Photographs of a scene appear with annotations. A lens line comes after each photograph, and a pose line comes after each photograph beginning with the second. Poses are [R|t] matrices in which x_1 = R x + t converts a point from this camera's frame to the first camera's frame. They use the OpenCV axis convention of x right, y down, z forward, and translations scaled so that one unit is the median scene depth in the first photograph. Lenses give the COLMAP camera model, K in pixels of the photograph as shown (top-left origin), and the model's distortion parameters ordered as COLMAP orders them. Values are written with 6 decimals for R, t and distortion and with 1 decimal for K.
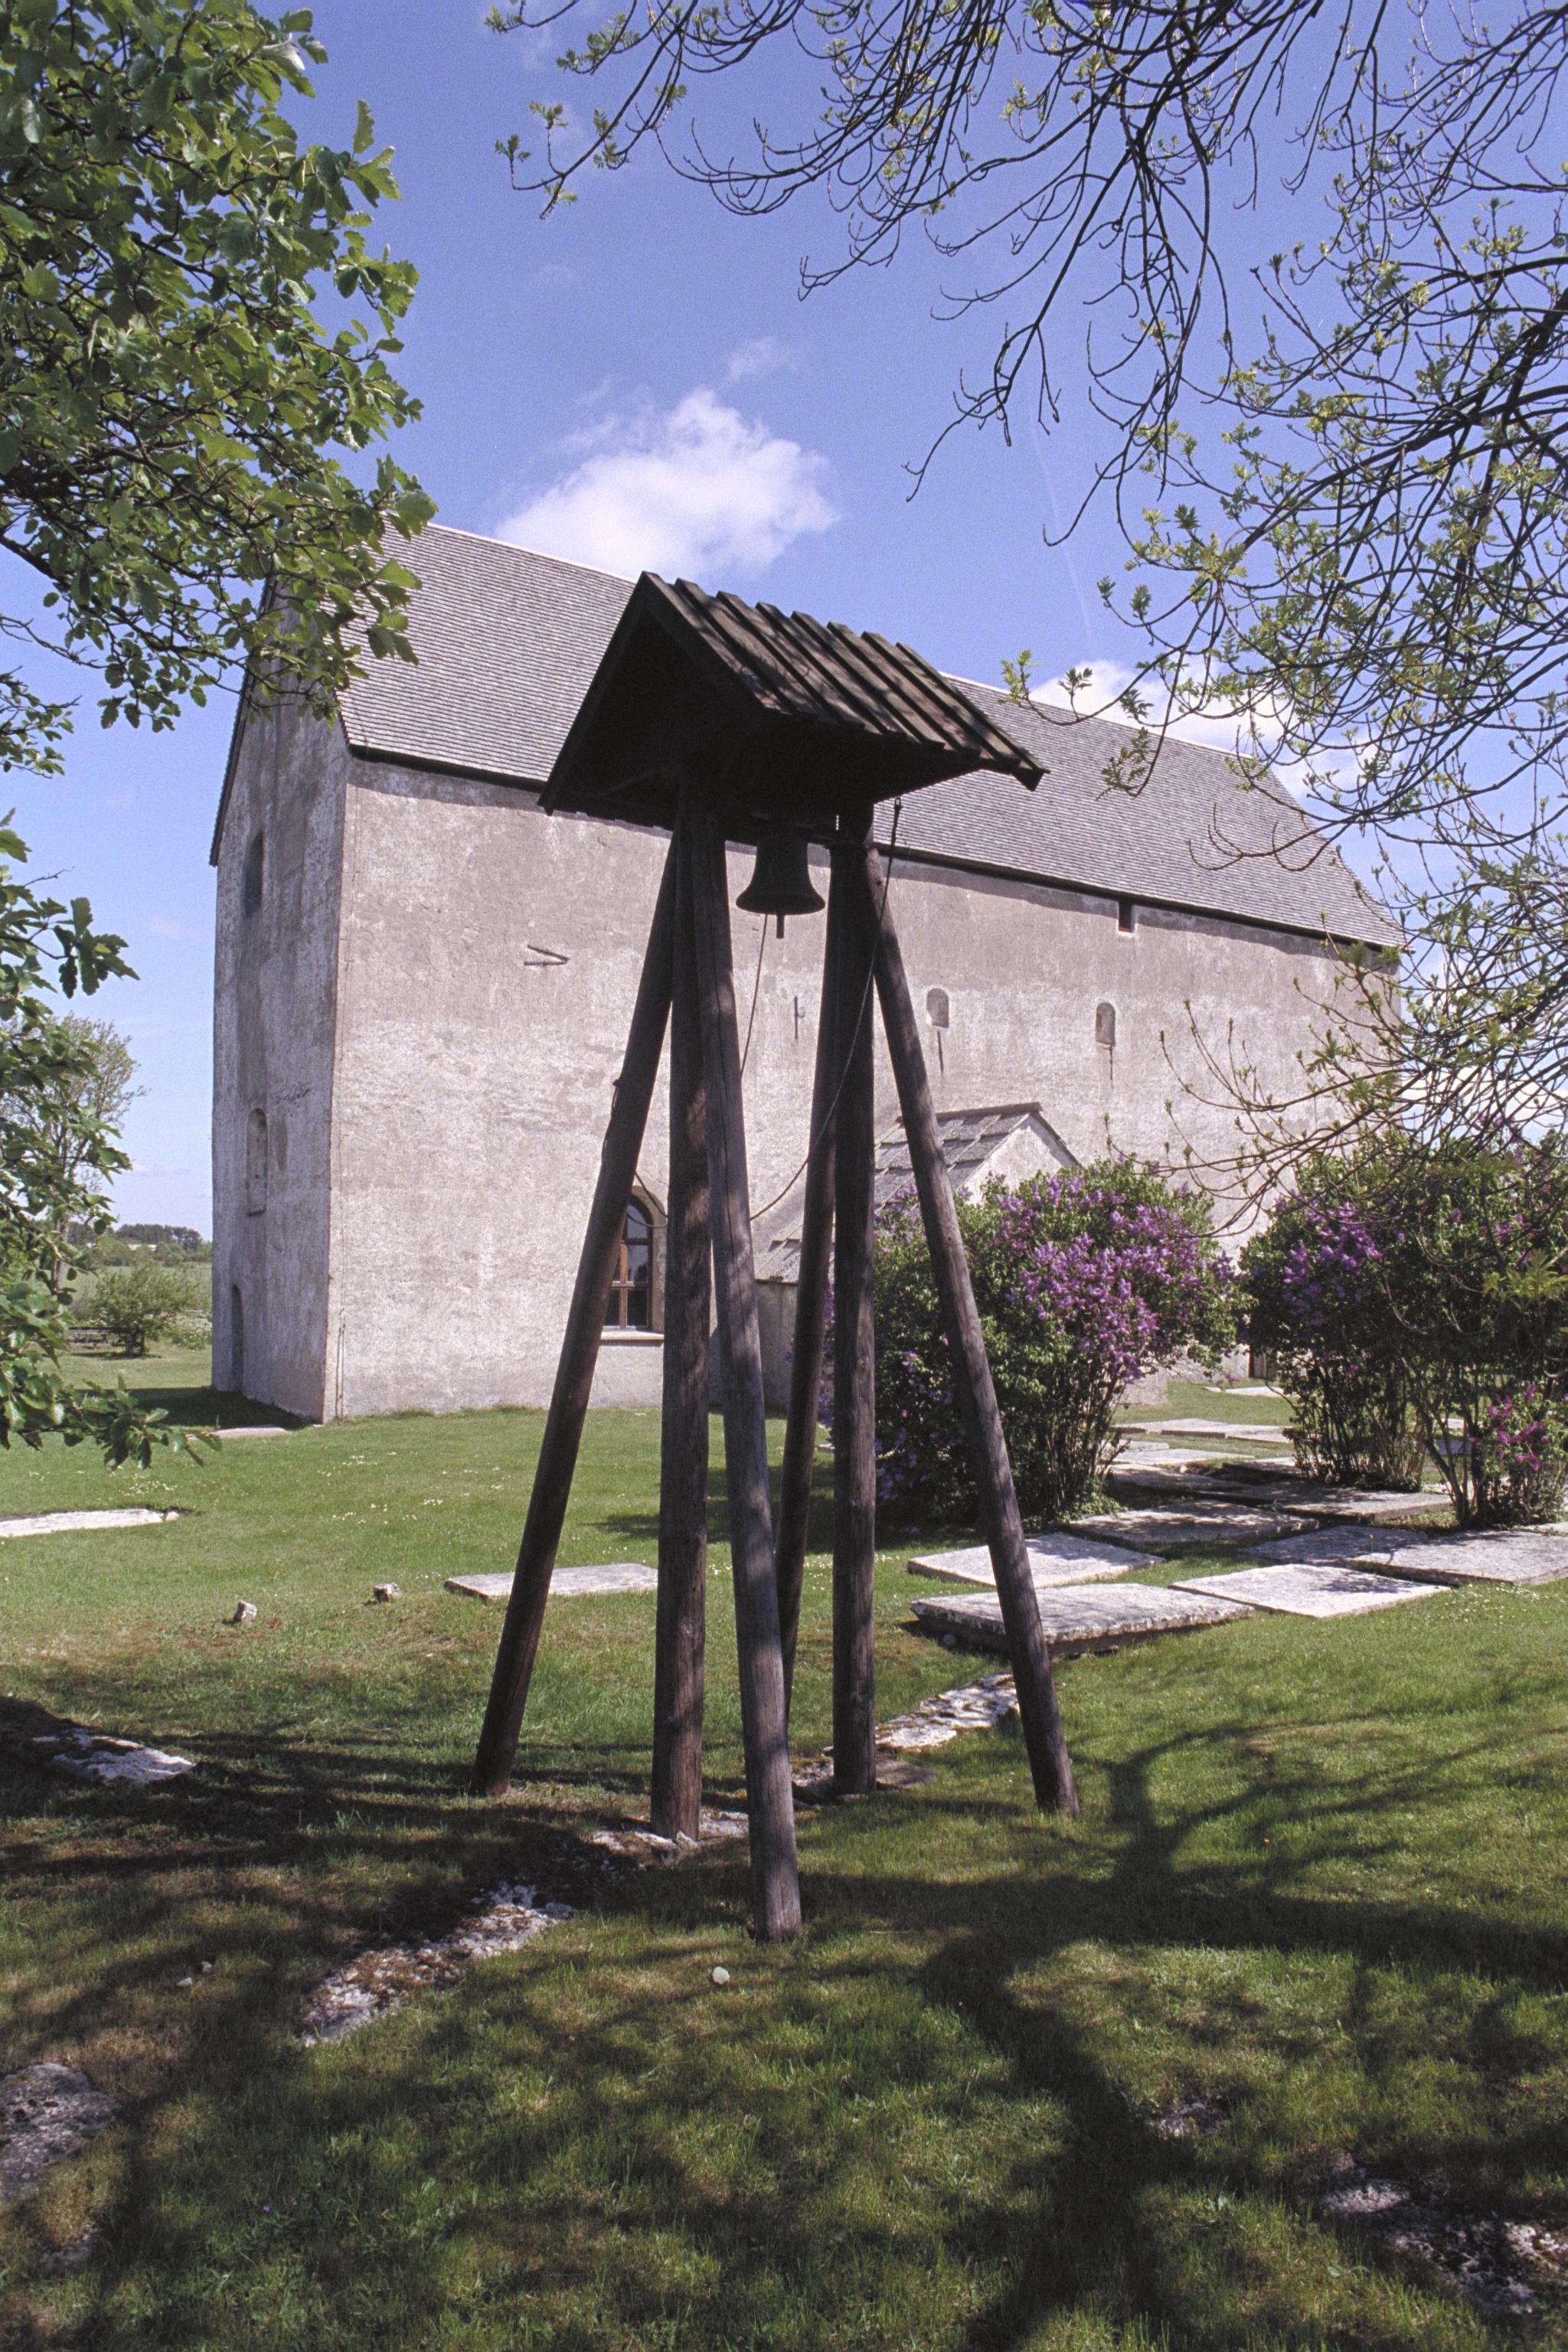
lens RADIAL K [[1539.8, 0, 704.1], [0, 1539.8, 1163.6], [0, 0, 1]] dist [-0.069893, 0.000630]
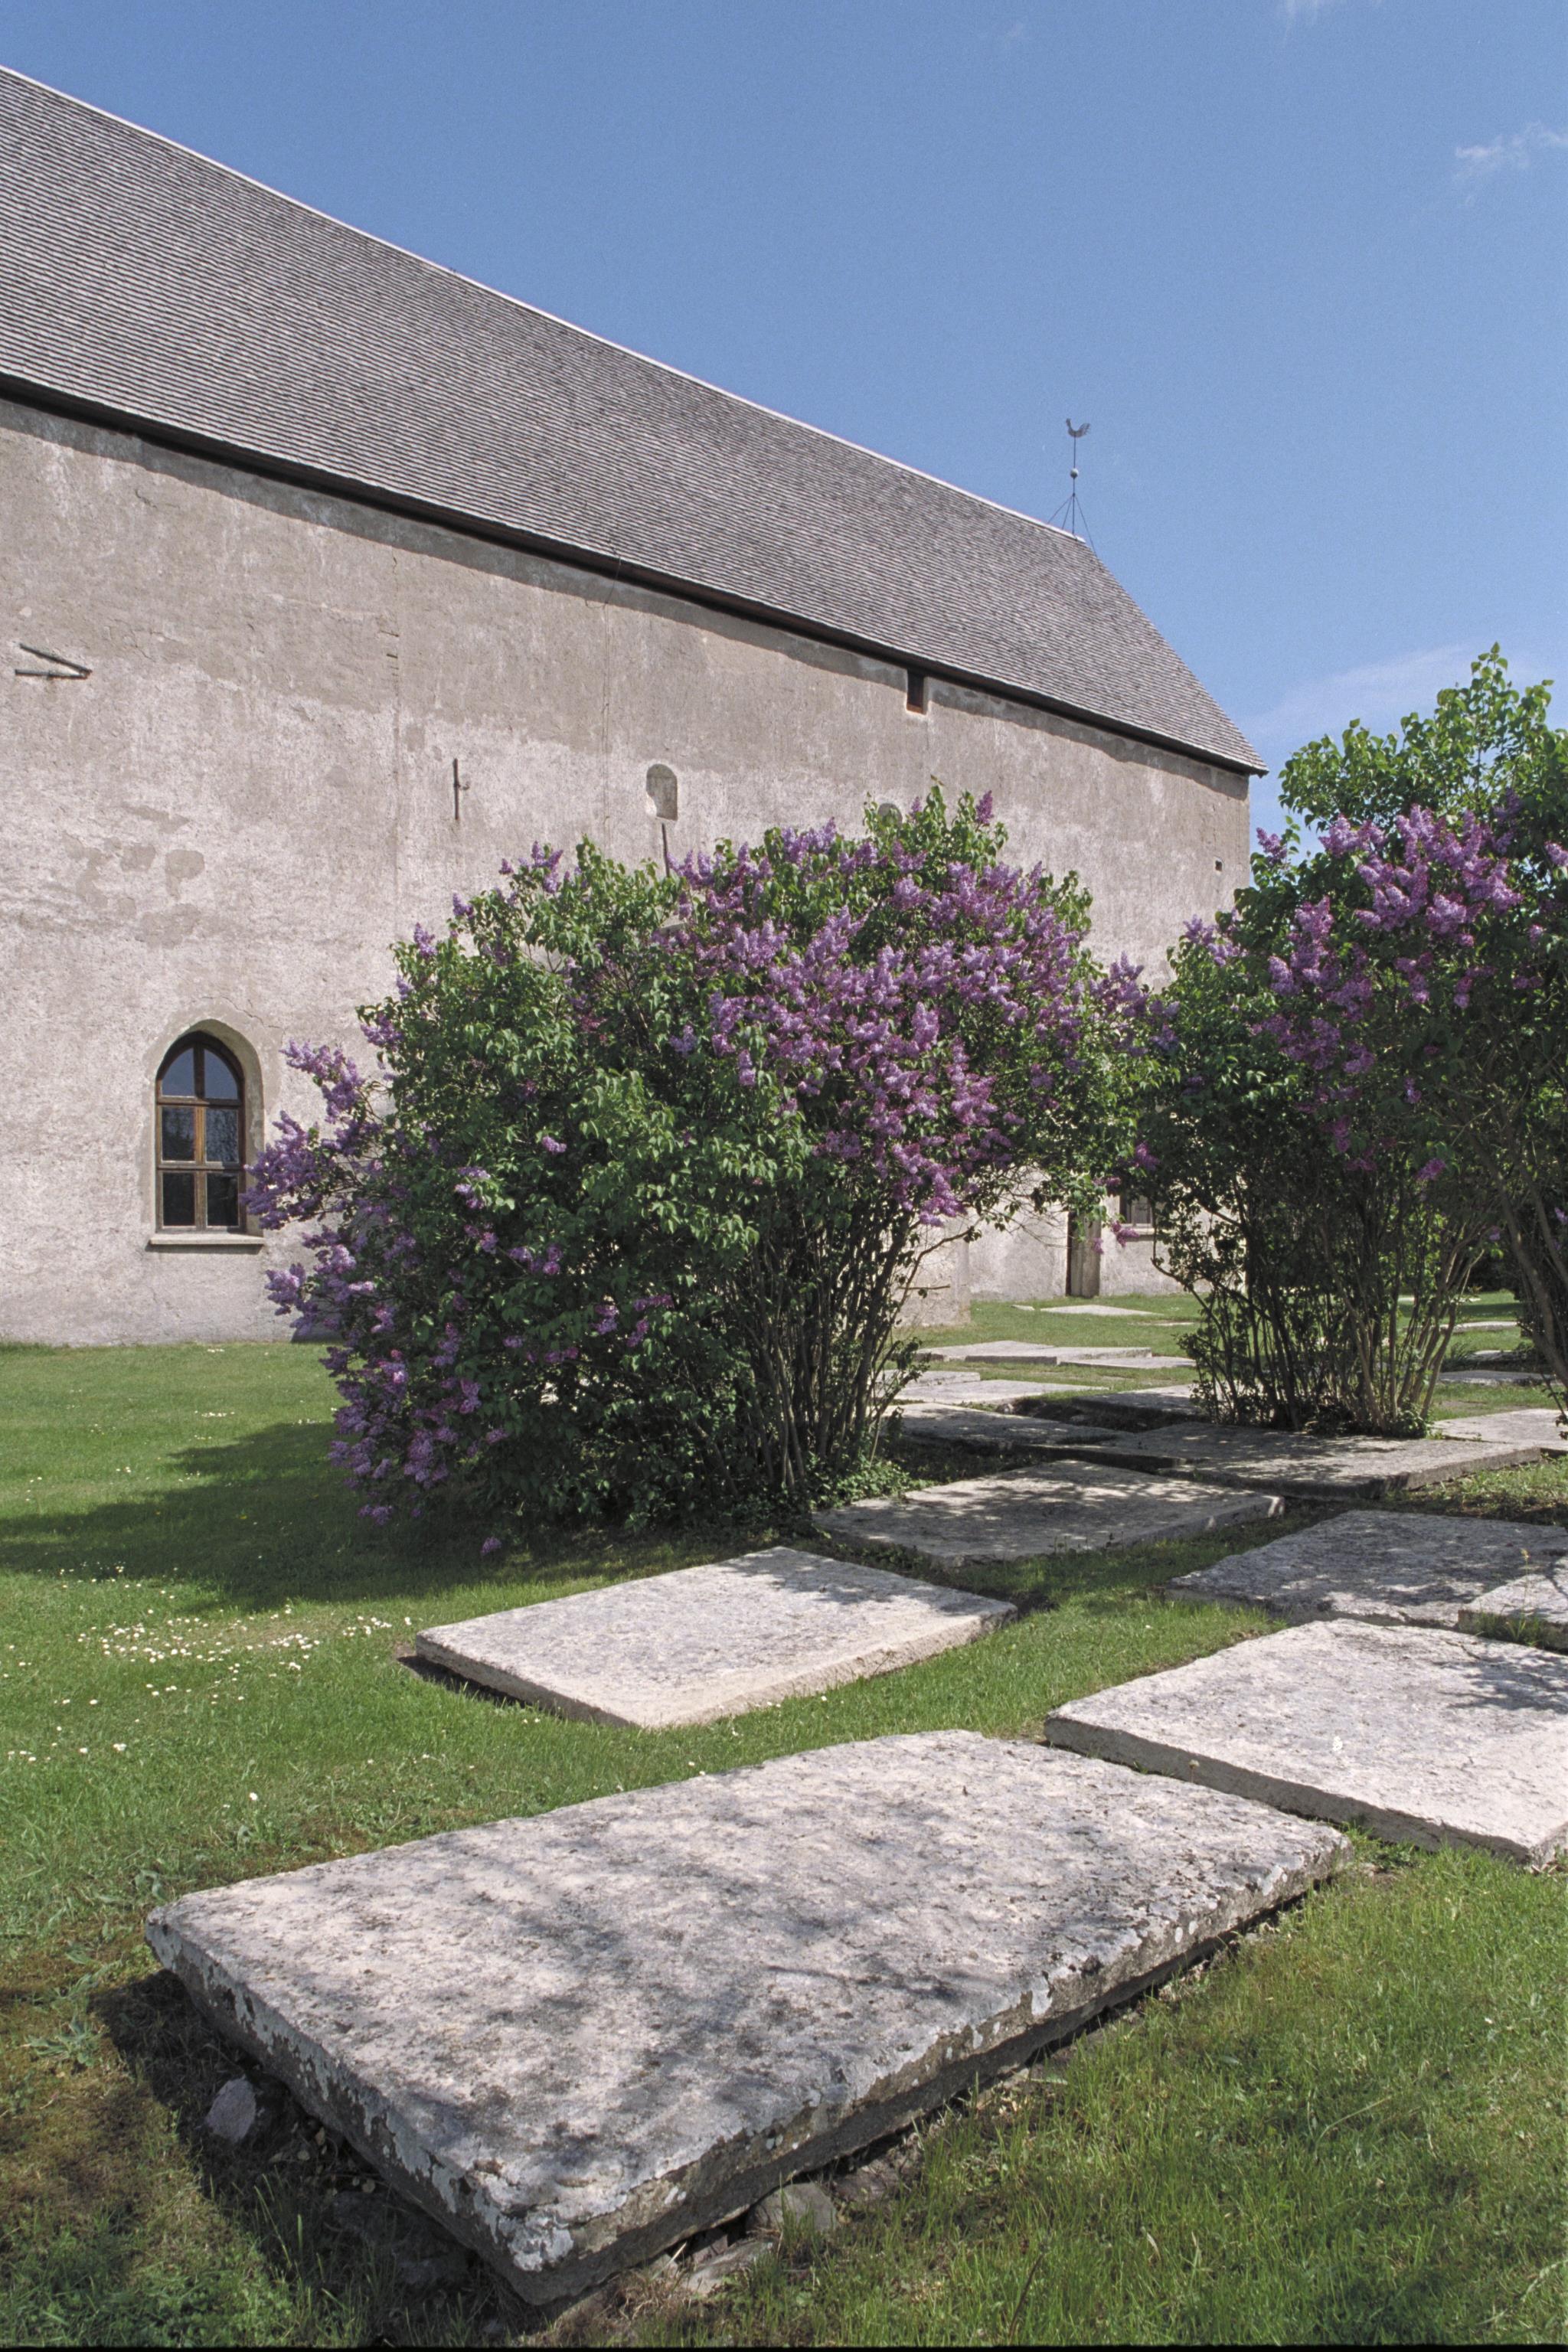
lens RADIAL K [[1511.5, 0, 665.5], [0, 1511.5, 1268.8], [0, 0, 1]] dist [-0.041015, 0.002161]
pose [[0.994015, -0.019714, 0.107449, 0.087770], [0.009461, 0.995422, 0.095108, 0.067039], [-0.108832, -0.093522, 0.989651, 0.330585]]
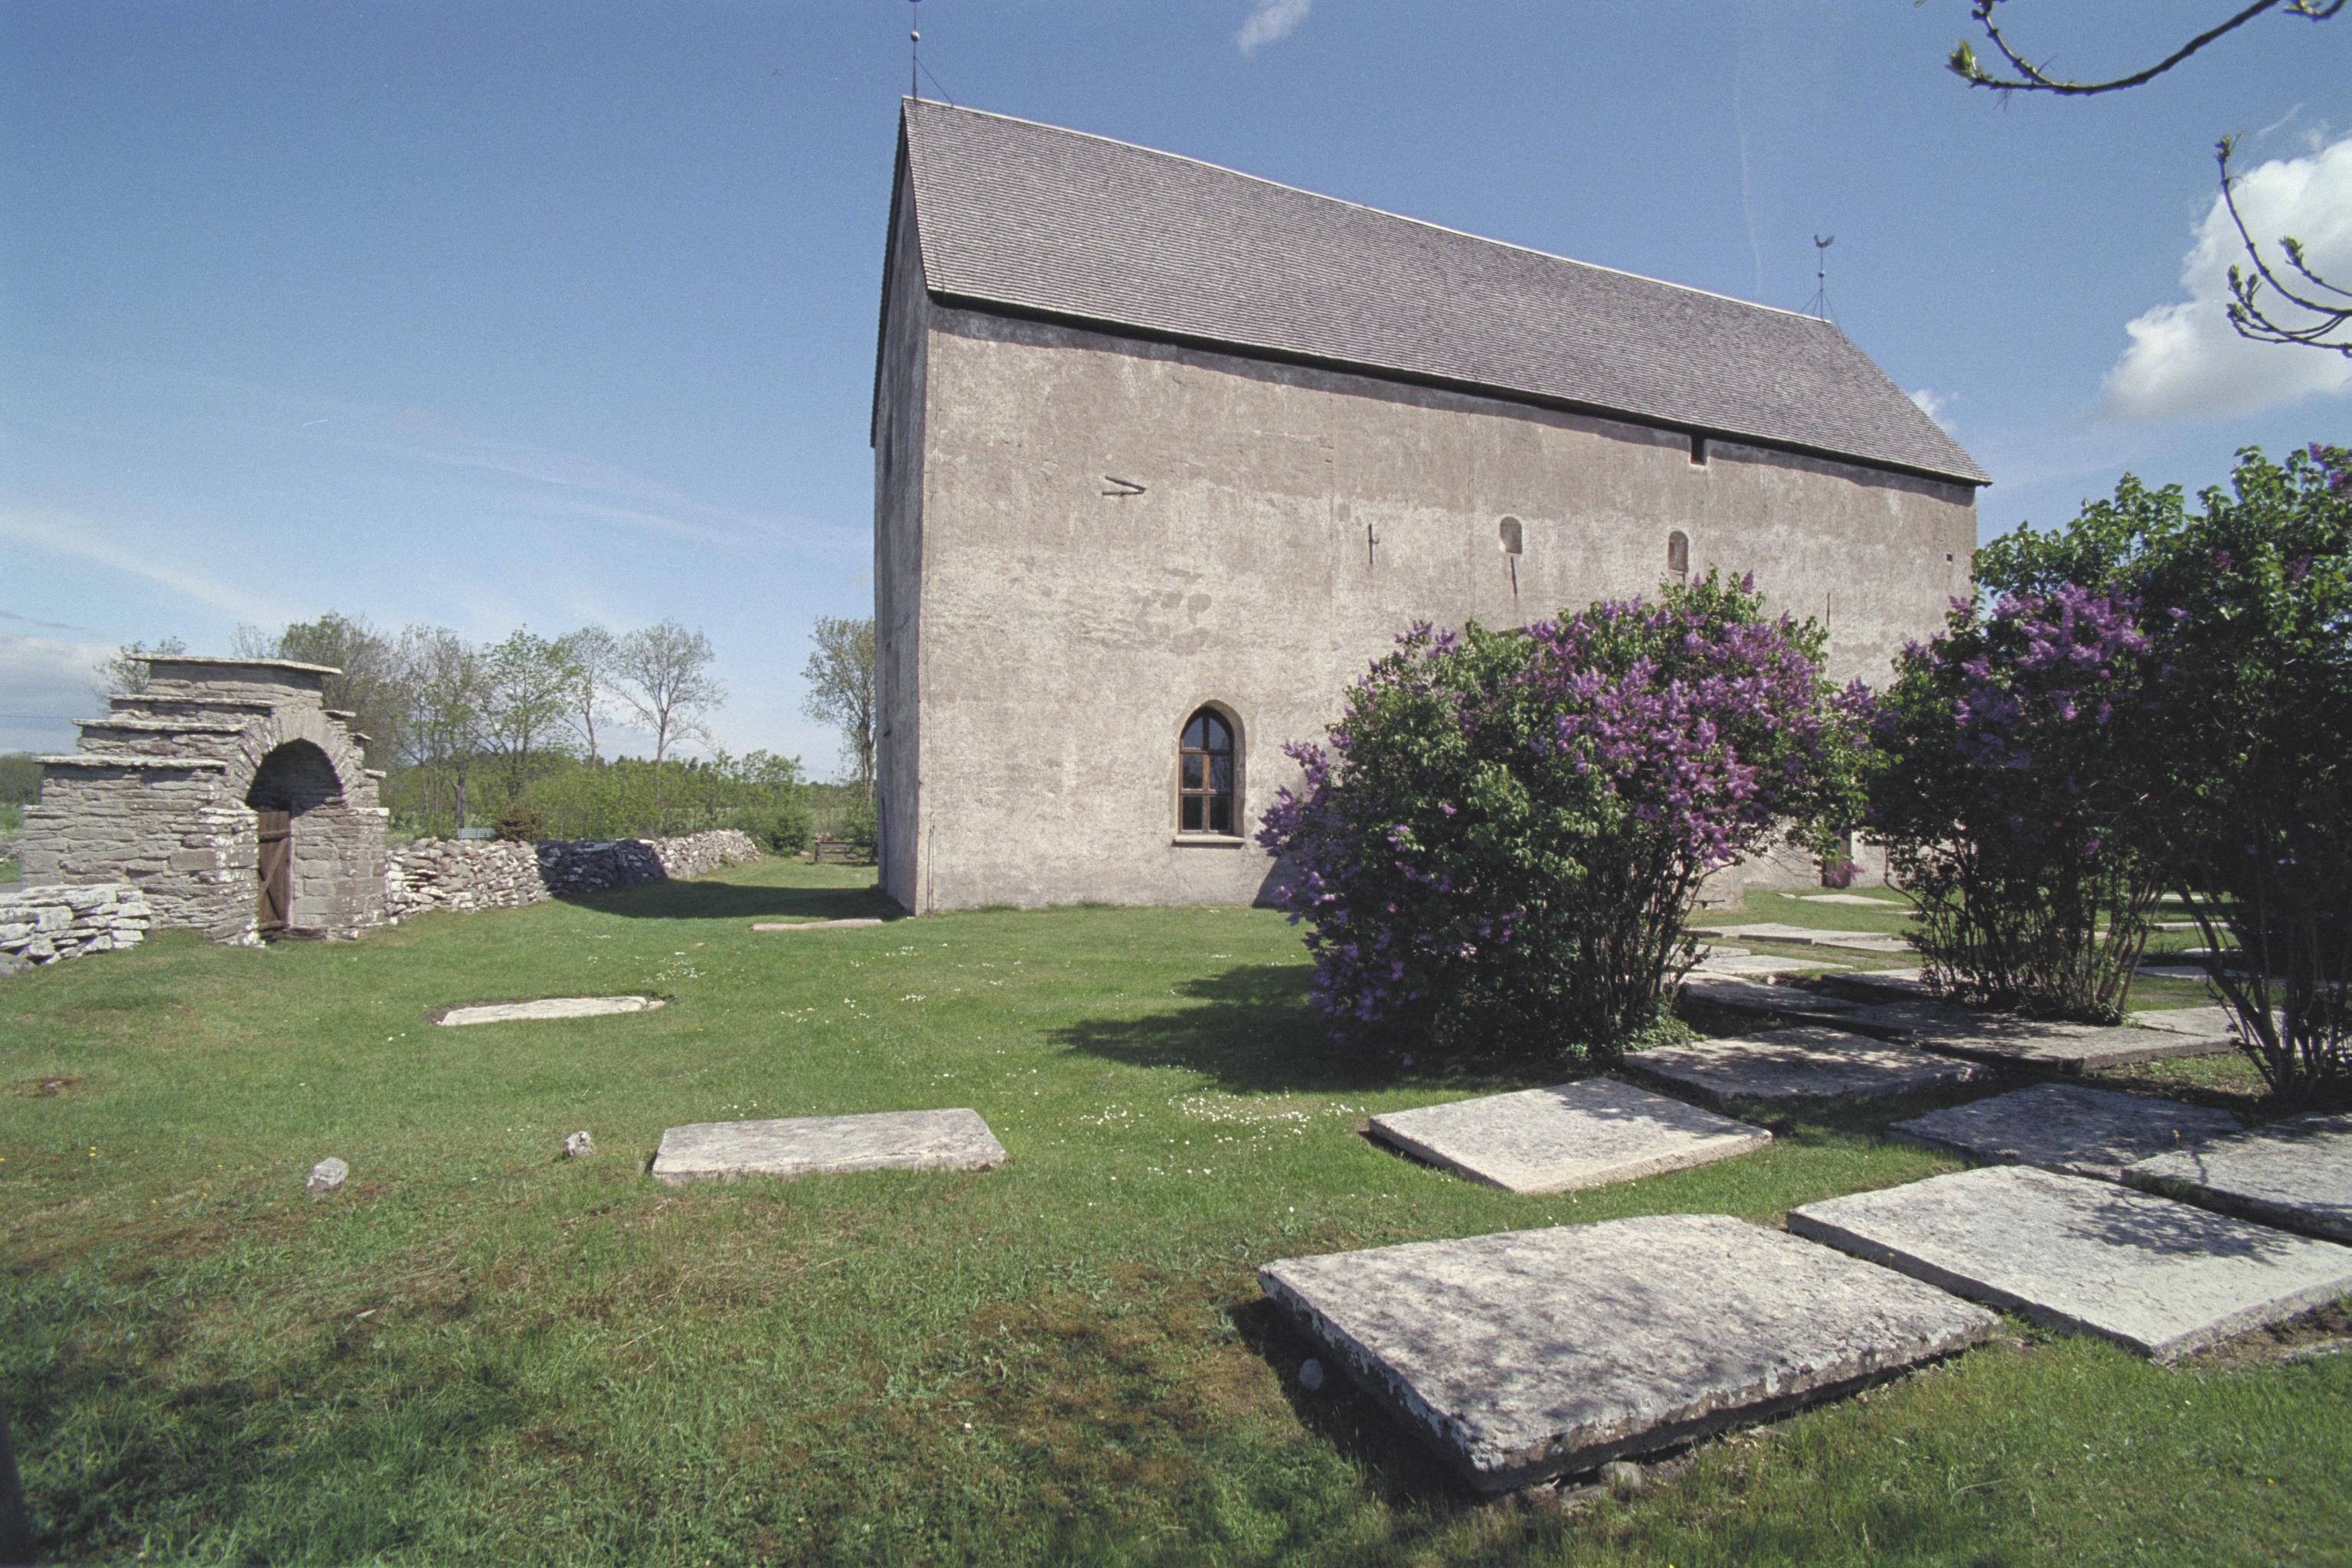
lens RADIAL K [[1045.5, 0, 1182.3], [0, 1045.5, 789.4], [0, 0, 1]] dist [-0.063337, 0.026110]
pose [[0.981299, -0.009050, -0.192279, 0.078977], [0.016816, 0.999106, 0.038793, 0.051650], [0.191756, -0.041300, 0.980573, 0.297985]]
